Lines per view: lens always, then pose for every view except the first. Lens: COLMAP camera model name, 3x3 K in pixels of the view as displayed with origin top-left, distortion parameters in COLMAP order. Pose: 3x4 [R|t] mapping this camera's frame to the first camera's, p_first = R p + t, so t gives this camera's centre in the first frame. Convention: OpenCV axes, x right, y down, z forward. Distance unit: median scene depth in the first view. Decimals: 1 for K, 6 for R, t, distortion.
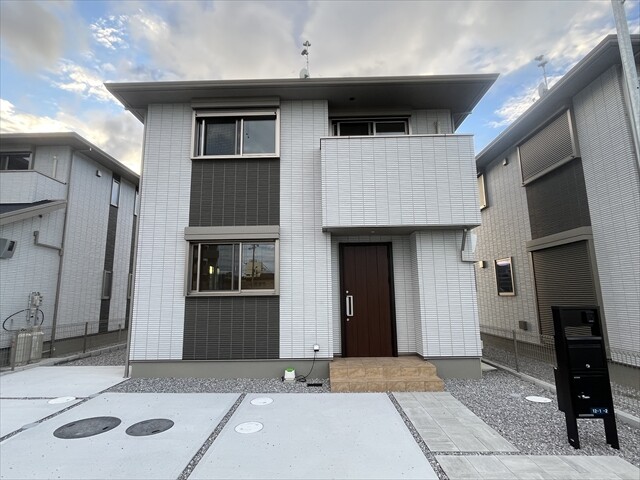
lens RADIAL K [[326.8, 0, 316.8], [0, 326.8, 245.4], [0, 0, 1]] dist [0.000828, -0.002196]
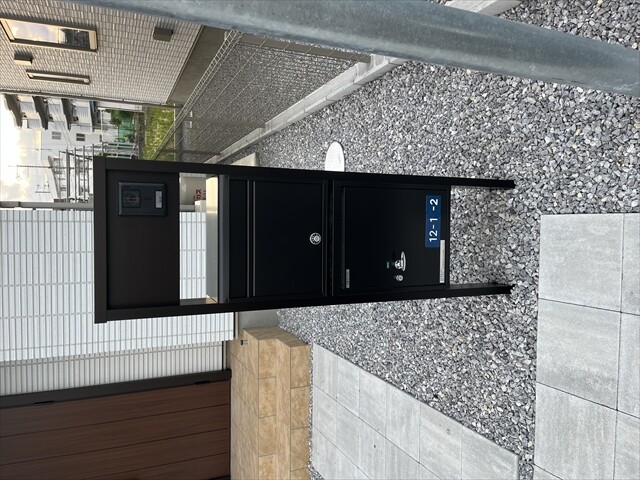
lens RADIAL K [[486.7, 0, 326.0], [0, 486.7, 237.5], [0, 0, 1]] dist [0.039035, -0.032555]
pose [[0.010872, -0.999908, -0.008164, 0.448086], [0.842152, 0.004754, 0.539219, 0.075176], [-0.539130, -0.012738, 0.842126, 0.333914]]
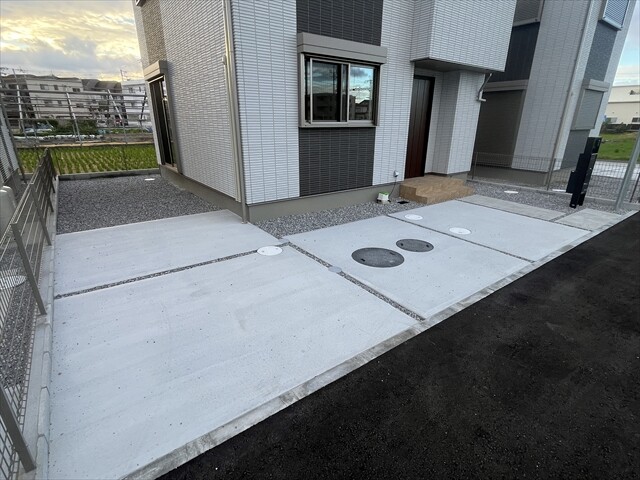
lens RADIAL K [[326.8, 0, 320.2], [0, 326.8, 242.6], [0, 0, 1]] dist [0.000828, -0.002196]
pose [[0.791484, -0.199014, 0.577881, -0.897953], [-0.110528, 0.883306, 0.455581, 0.024882], [-0.601112, -0.424457, 0.677126, 0.245534]]
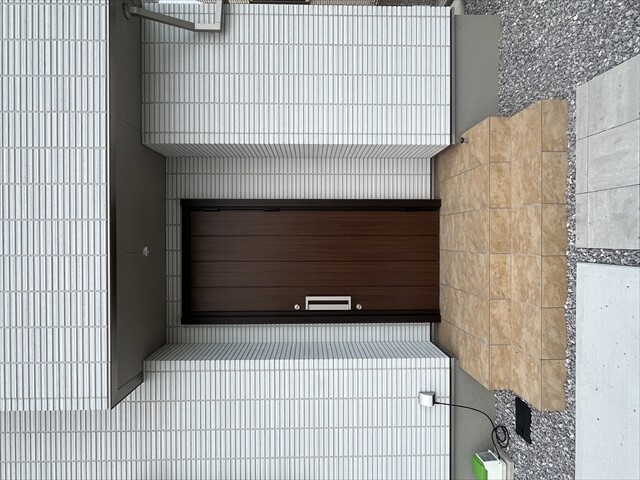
lens RADIAL K [[357.1, 0, 320.6], [0, 357.1, 239.9], [0, 0, 1]] dist [-0.004791, -0.001941]
pose [[0.013547, -0.999826, 0.012859, 0.183957], [0.982772, 0.015684, 0.184154, 0.087166], [-0.184323, 0.010142, 0.982813, 0.543263]]
